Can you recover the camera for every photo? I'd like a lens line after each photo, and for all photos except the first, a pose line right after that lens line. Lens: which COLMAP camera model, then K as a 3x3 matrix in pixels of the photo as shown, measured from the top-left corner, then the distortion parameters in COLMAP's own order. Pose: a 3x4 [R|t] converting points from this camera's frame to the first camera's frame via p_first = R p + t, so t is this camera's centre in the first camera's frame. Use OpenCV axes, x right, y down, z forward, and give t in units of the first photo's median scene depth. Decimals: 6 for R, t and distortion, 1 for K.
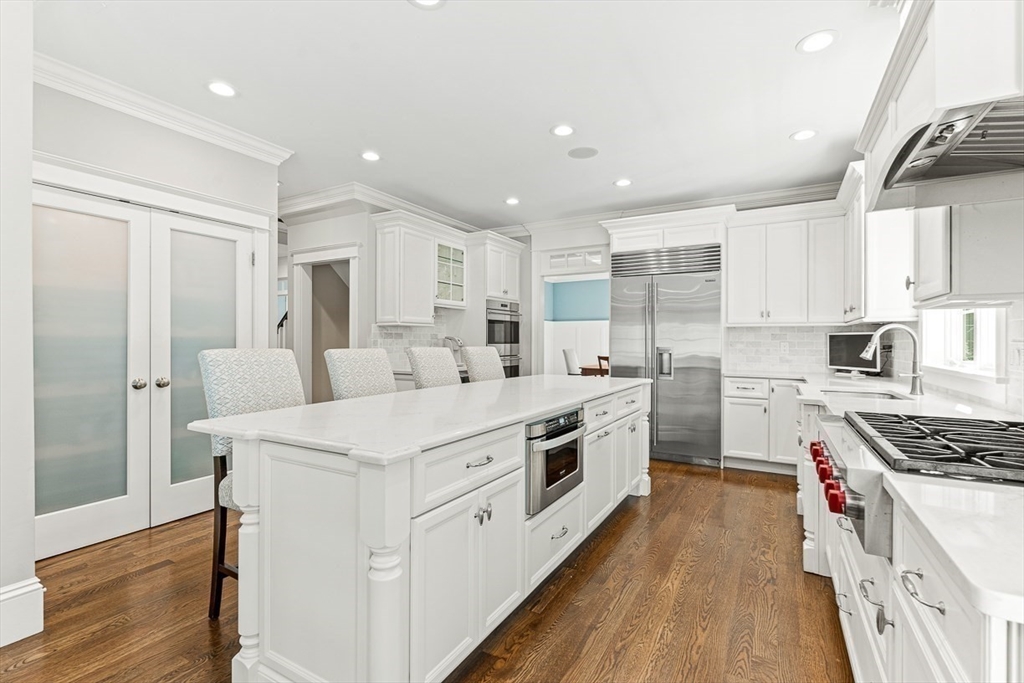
lens RADIAL K [[459.9, 0, 511.7], [0, 459.9, 342.8], [0, 0, 1]] dist [-0.005119, 0.000622]
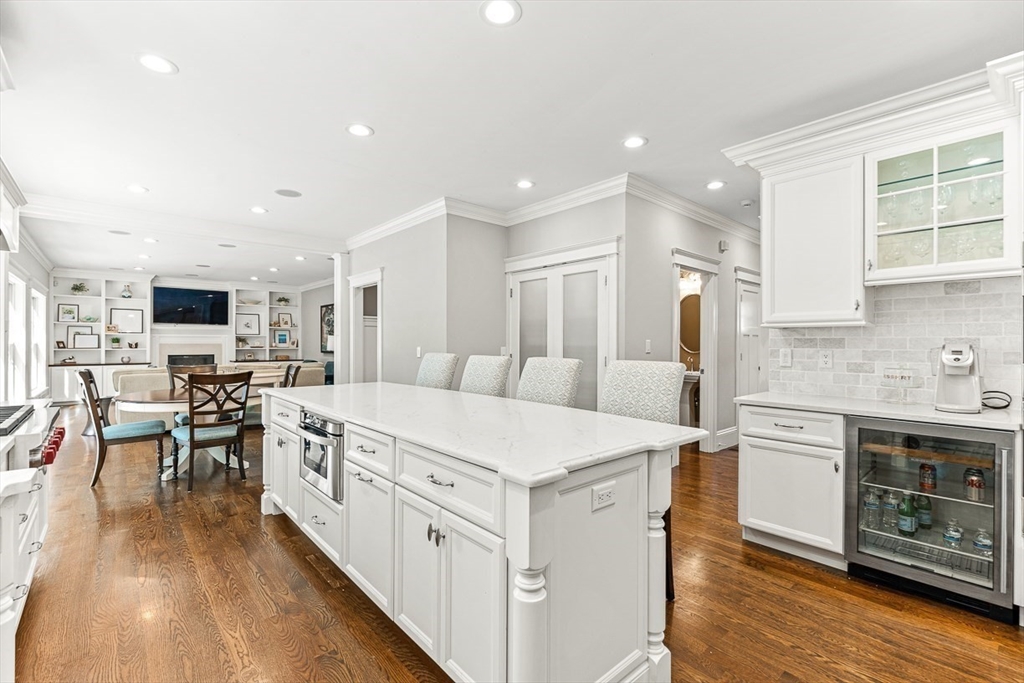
lens RADIAL K [[459.9, 0, 514.4], [0, 459.9, 340.2], [0, 0, 1]] dist [-0.005119, 0.000622]
pose [[-0.313006, -0.017280, -0.949594, 0.463446], [-0.011012, 0.999833, -0.014564, -0.005949], [0.949687, 0.005898, -0.313144, 0.813153]]
